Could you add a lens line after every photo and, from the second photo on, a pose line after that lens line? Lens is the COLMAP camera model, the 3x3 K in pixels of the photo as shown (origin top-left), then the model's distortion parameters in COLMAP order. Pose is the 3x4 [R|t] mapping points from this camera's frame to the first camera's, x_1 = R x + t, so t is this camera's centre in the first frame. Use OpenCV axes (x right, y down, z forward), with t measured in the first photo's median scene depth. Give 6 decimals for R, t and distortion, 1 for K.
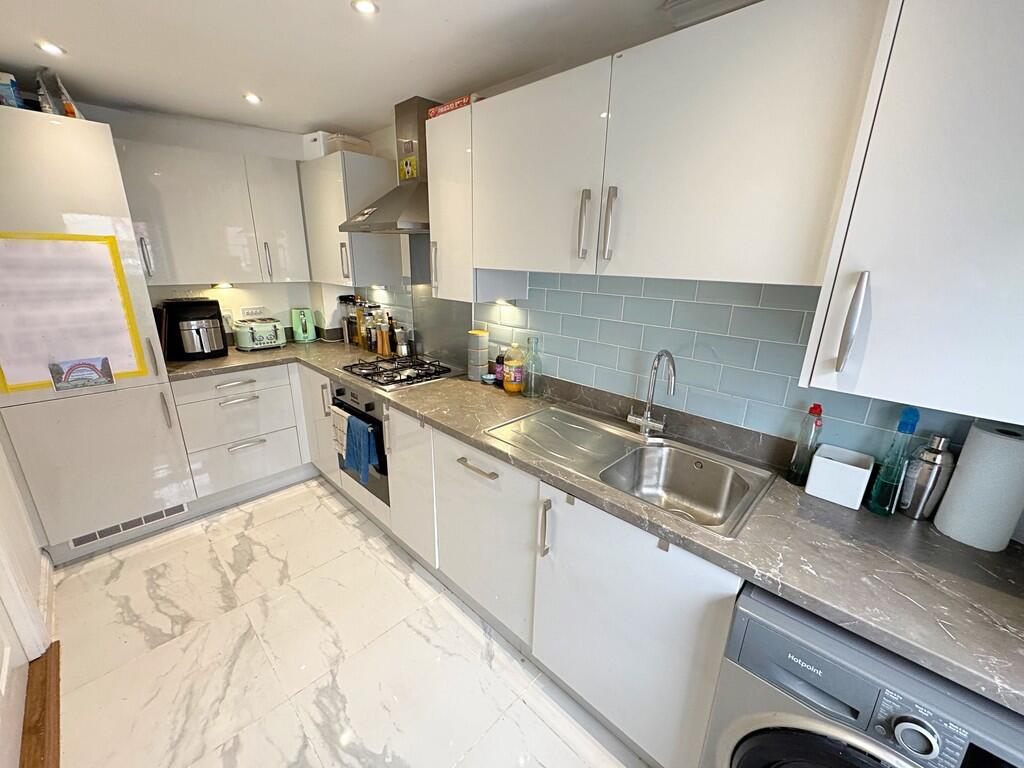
lens RADIAL K [[407.5, 0, 510.6], [0, 407.5, 384.1], [0, 0, 1]] dist [0.003625, 0.000445]
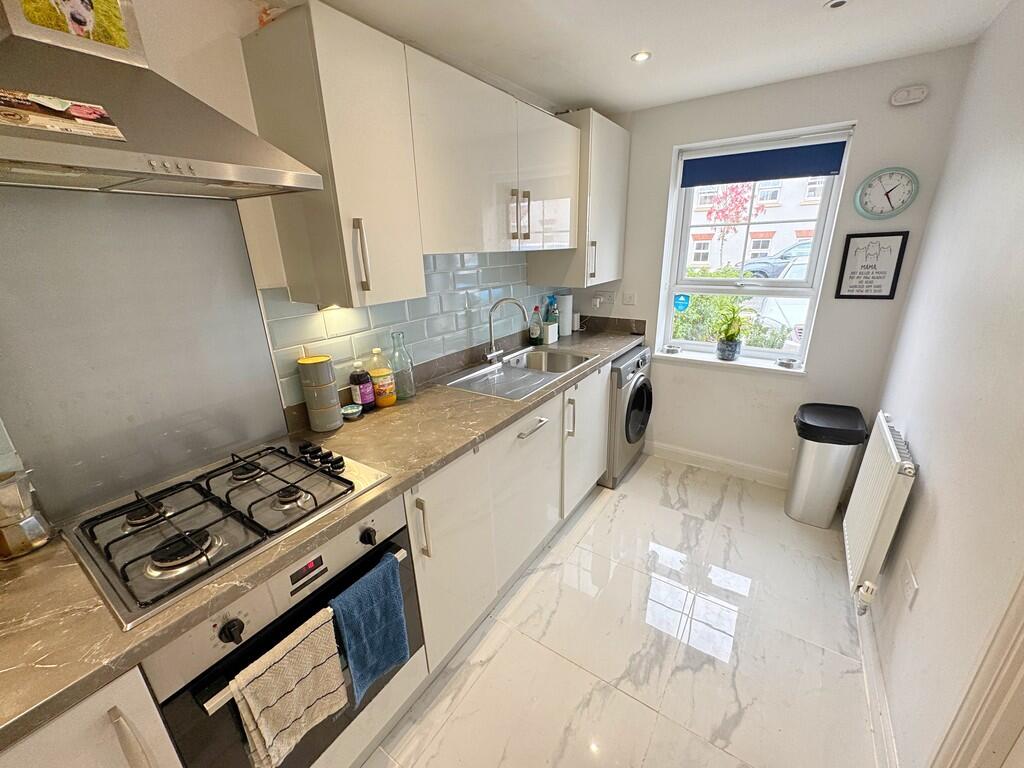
lens RADIAL K [[407.5, 0, 511.9], [0, 407.5, 383.5], [0, 0, 1]] dist [0.003625, 0.000445]
pose [[-0.166296, -0.335147, 0.927374, -0.949964], [0.314630, 0.873277, 0.372016, -0.300007], [-0.934534, 0.353645, -0.039775, 0.932332]]
